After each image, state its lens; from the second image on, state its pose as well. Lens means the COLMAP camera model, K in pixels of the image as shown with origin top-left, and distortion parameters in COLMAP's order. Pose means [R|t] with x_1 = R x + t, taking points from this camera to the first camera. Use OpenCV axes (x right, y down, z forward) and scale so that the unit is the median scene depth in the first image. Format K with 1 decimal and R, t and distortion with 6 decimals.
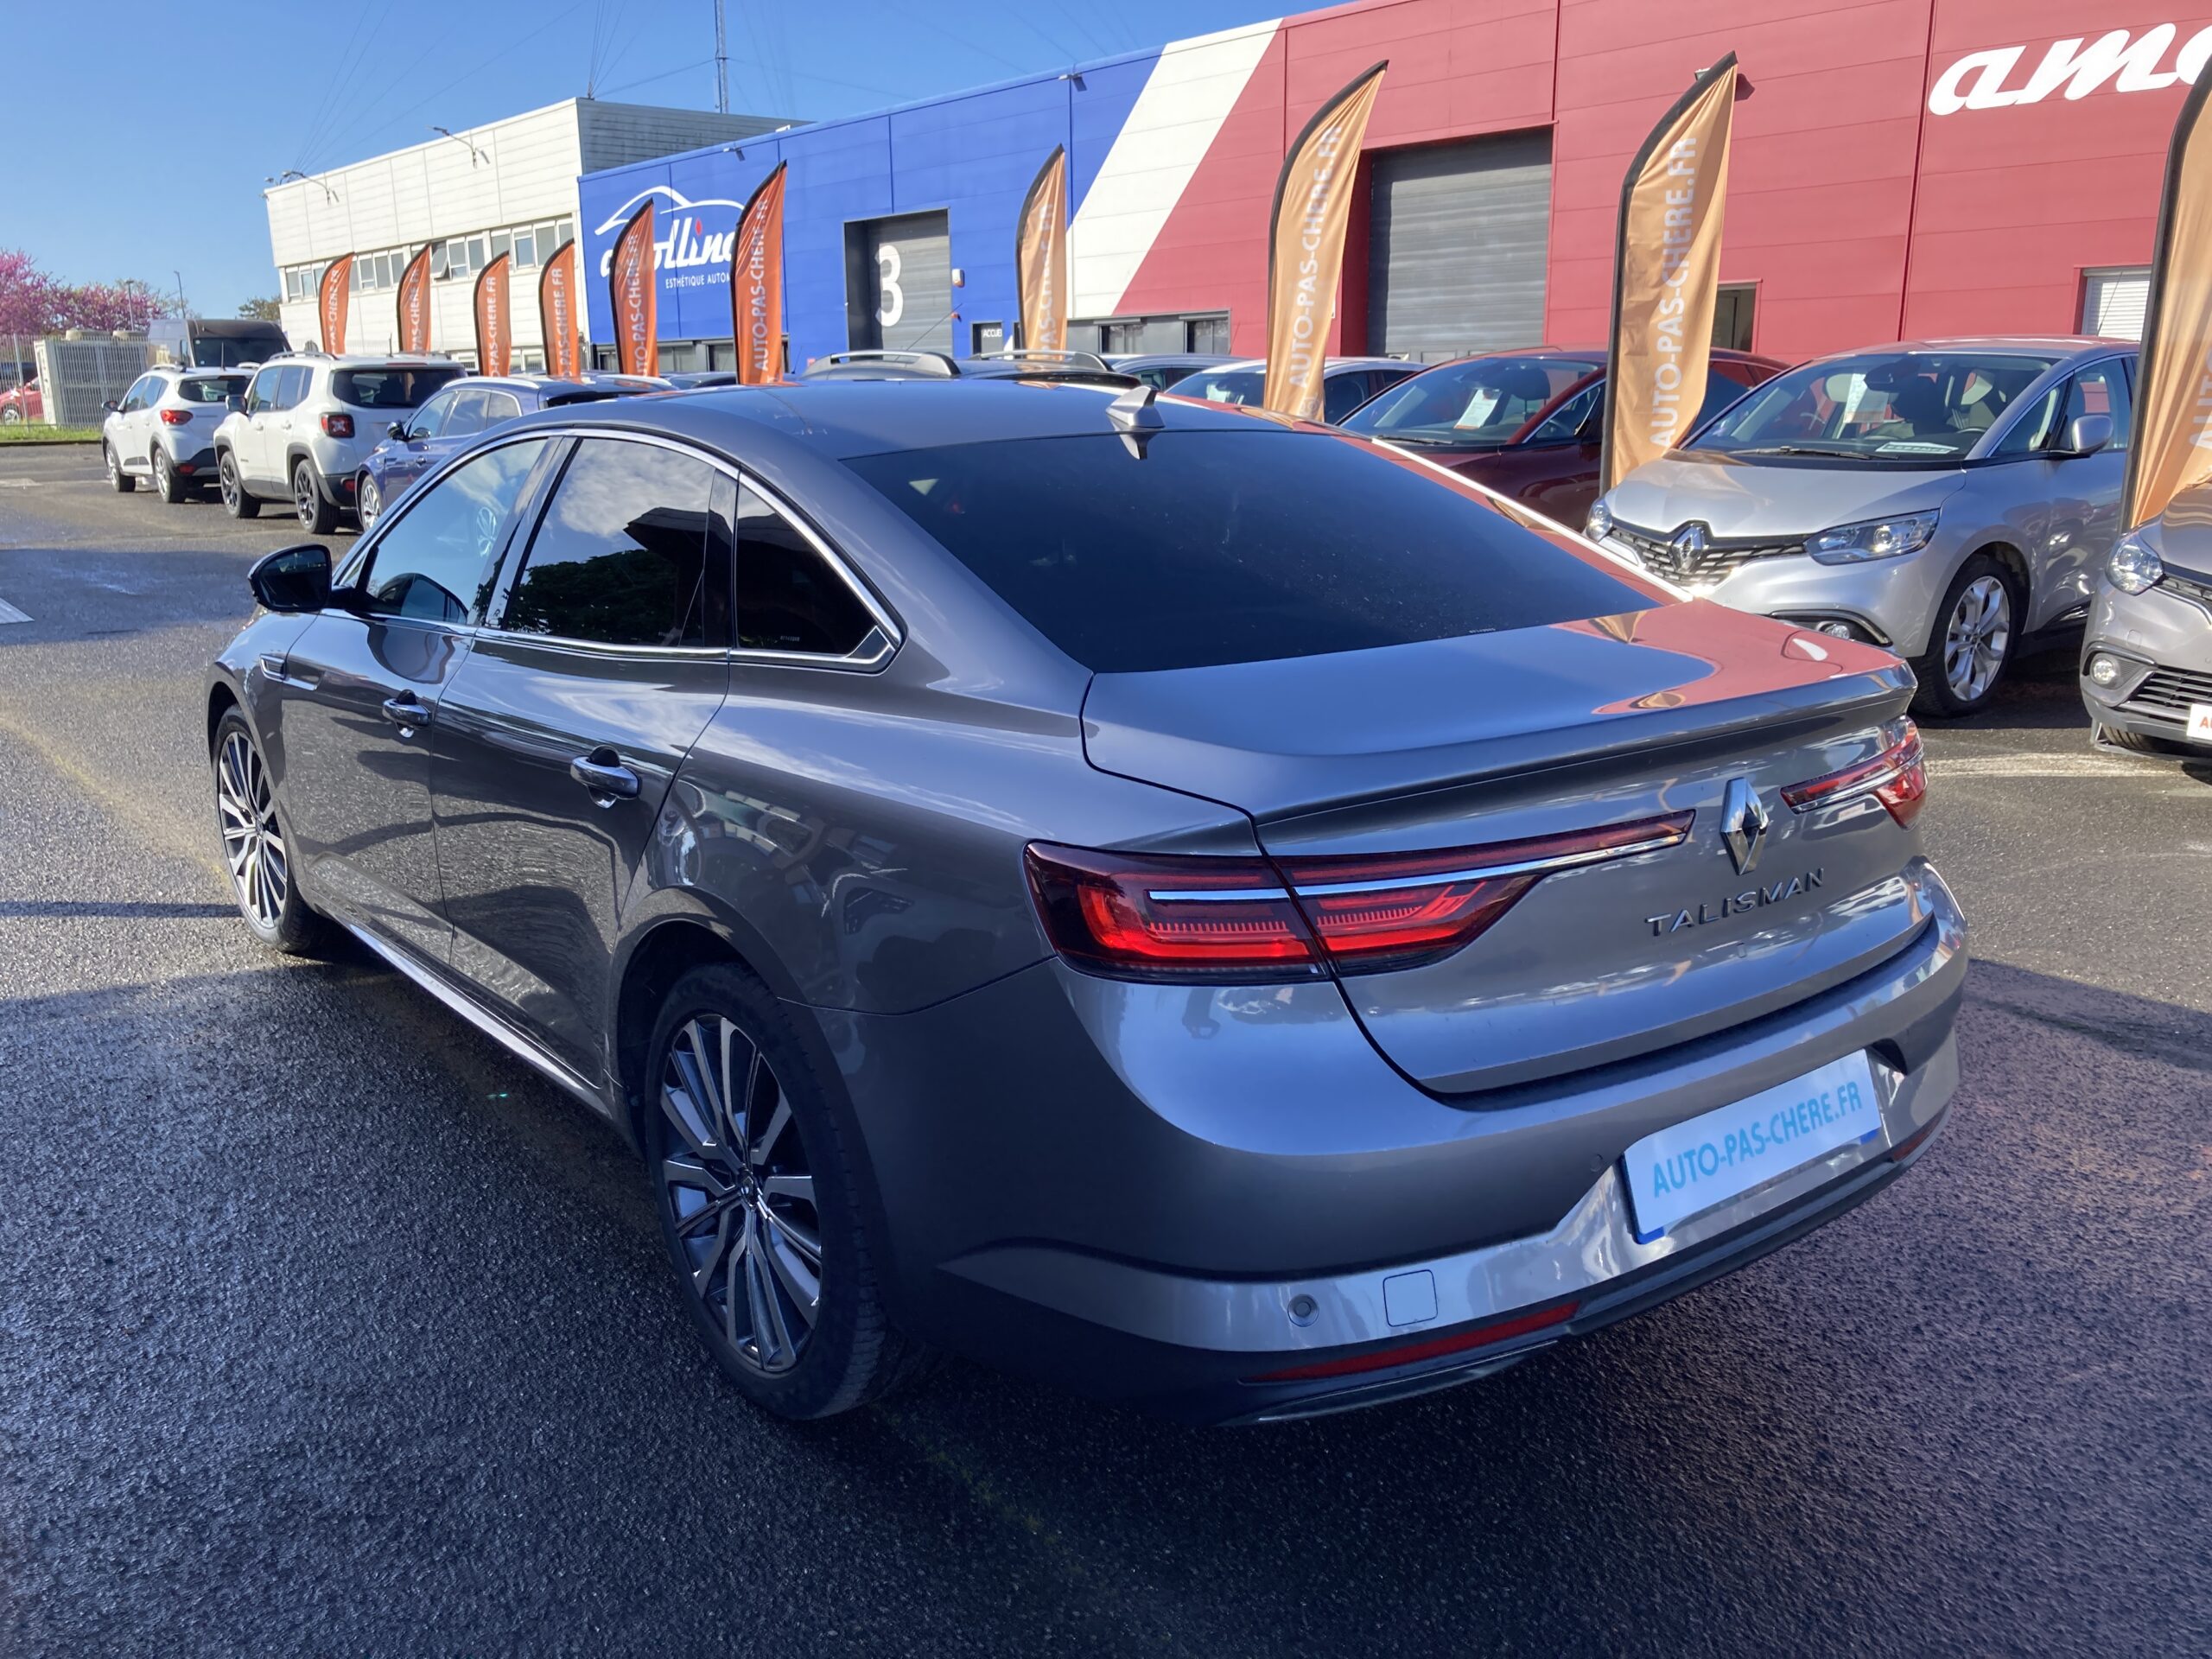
lens RADIAL K [[1827.7, 0, 1101.8], [0, 1827.7, 836.9], [0, 0, 1]] dist [0.001244, -0.011385]
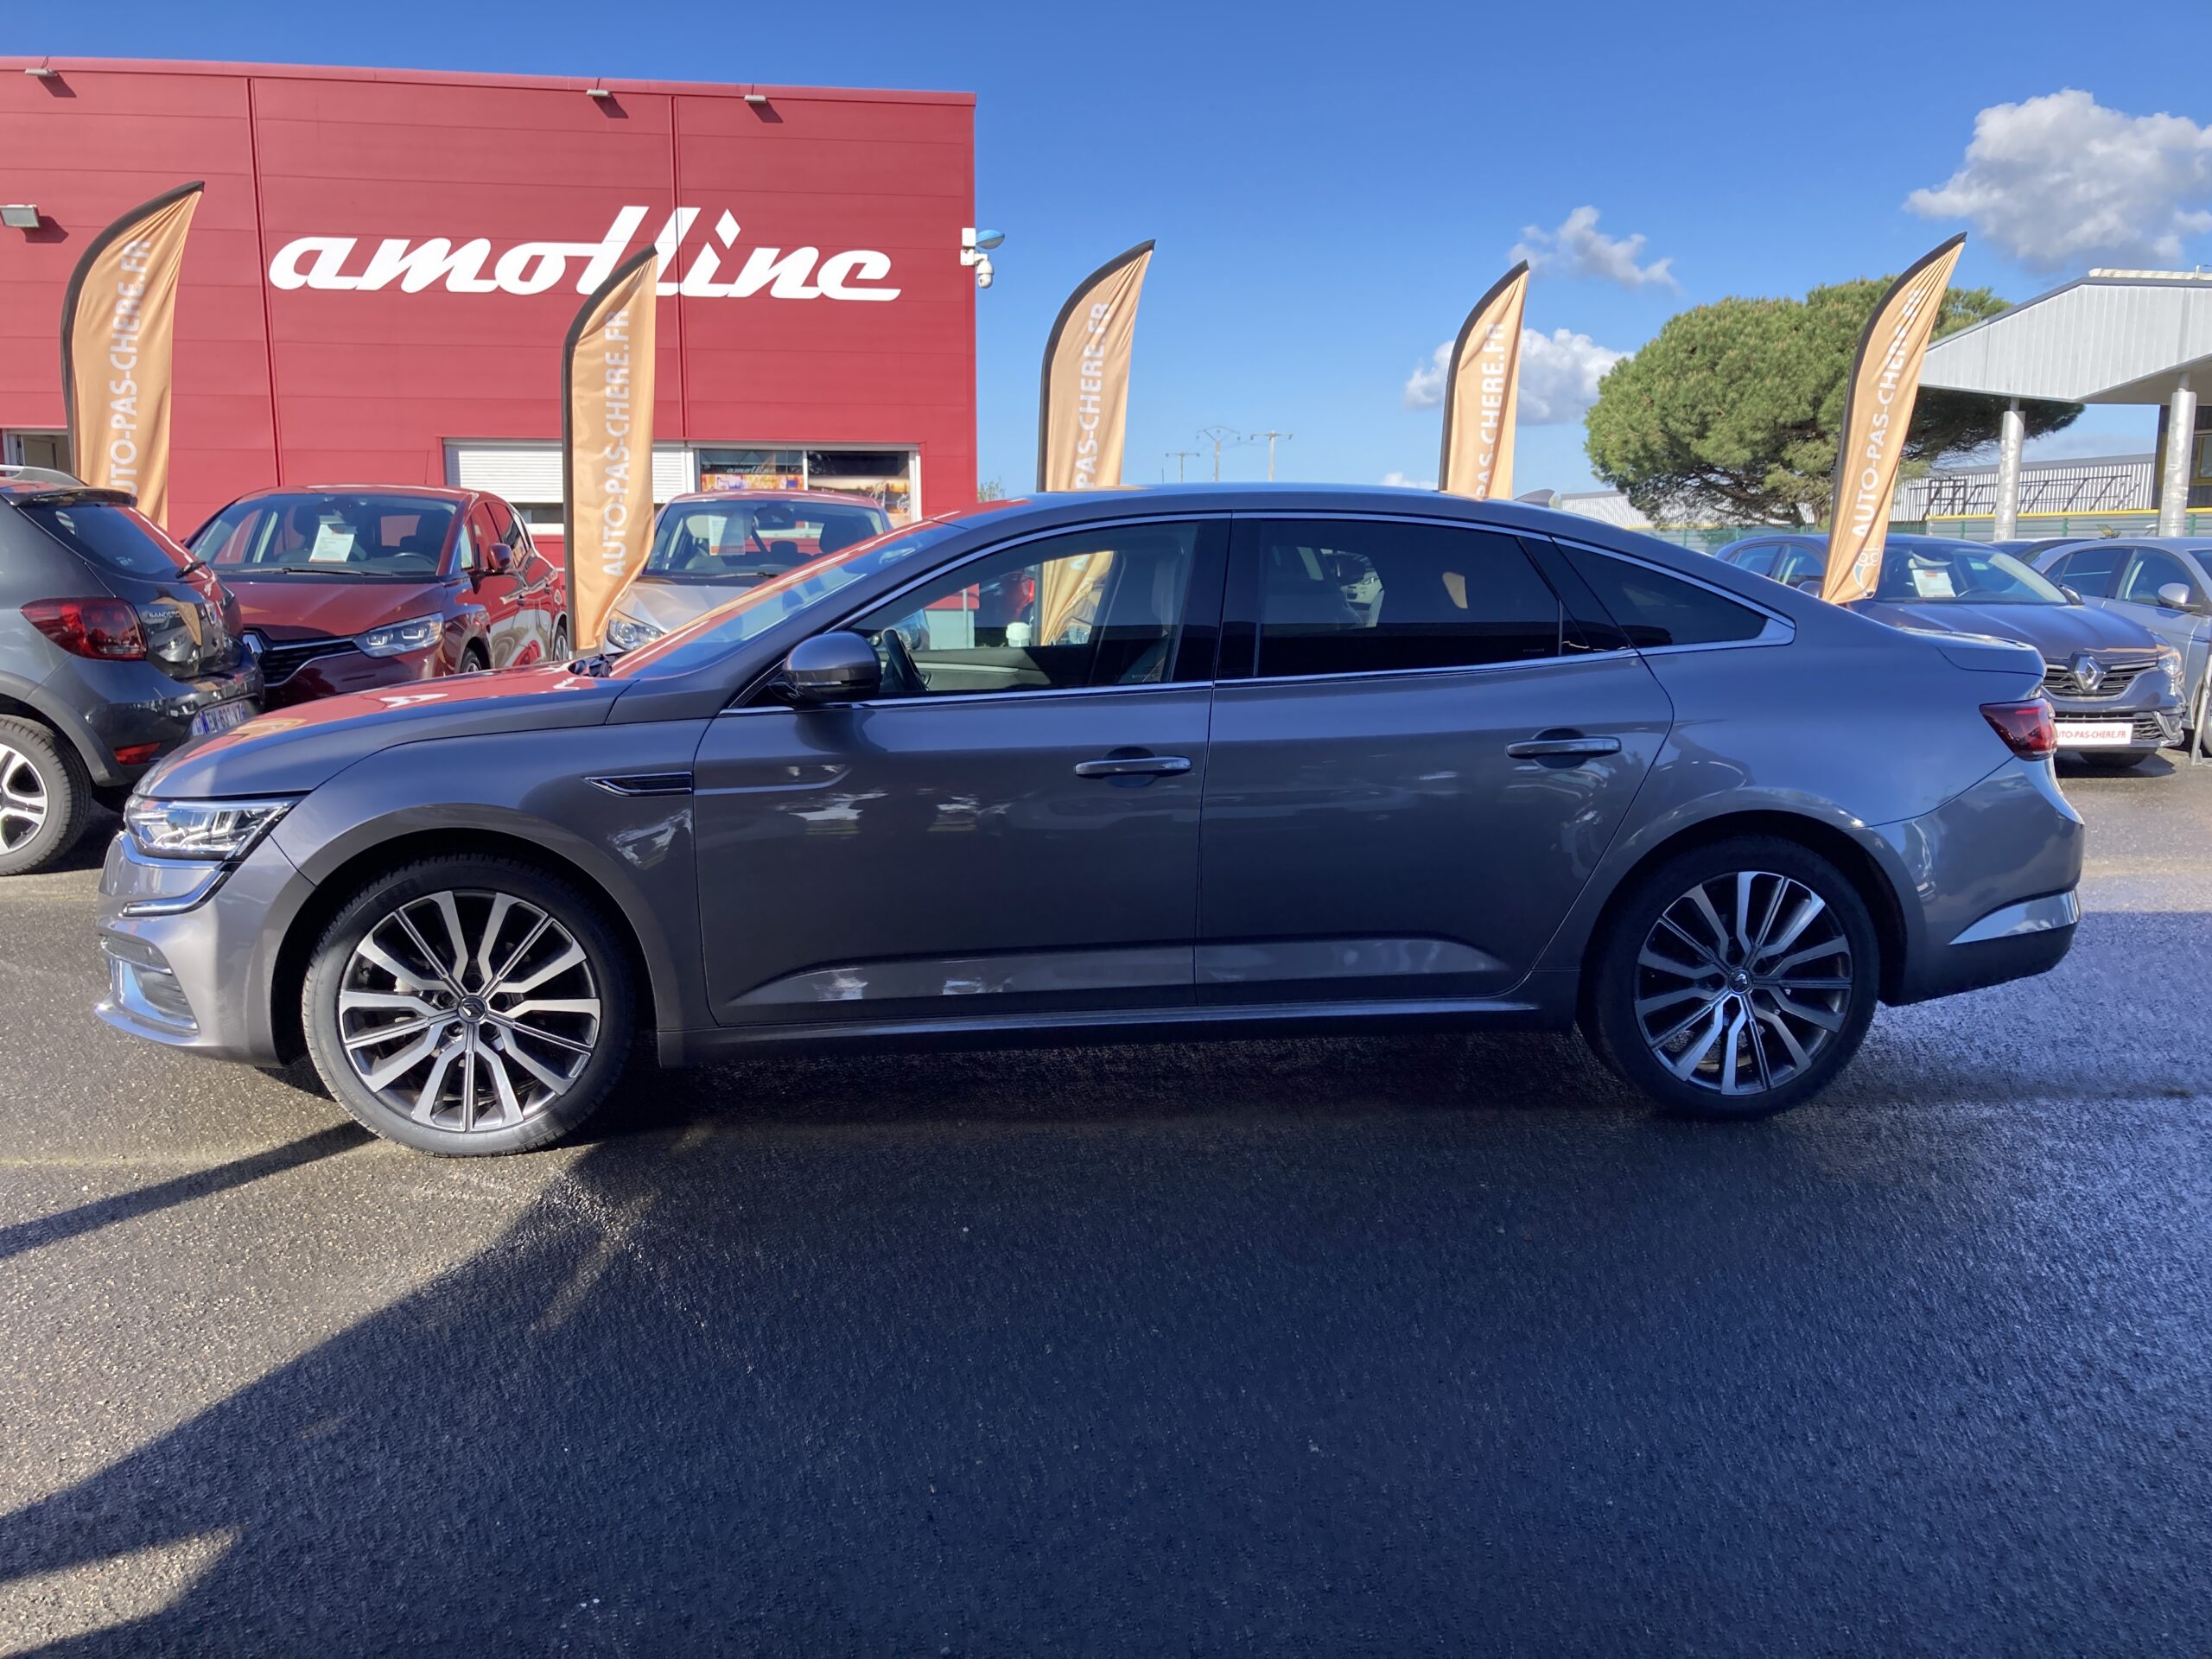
lens RADIAL K [[1827.7, 0, 1101.8], [0, 1827.7, 836.9], [0, 0, 1]] dist [0.001244, -0.011385]
pose [[0.504054, -0.124028, 0.854720, -0.445863], [0.198797, 0.979724, 0.024931, -0.019273], [-0.840482, 0.157349, 0.518490, 0.157442]]
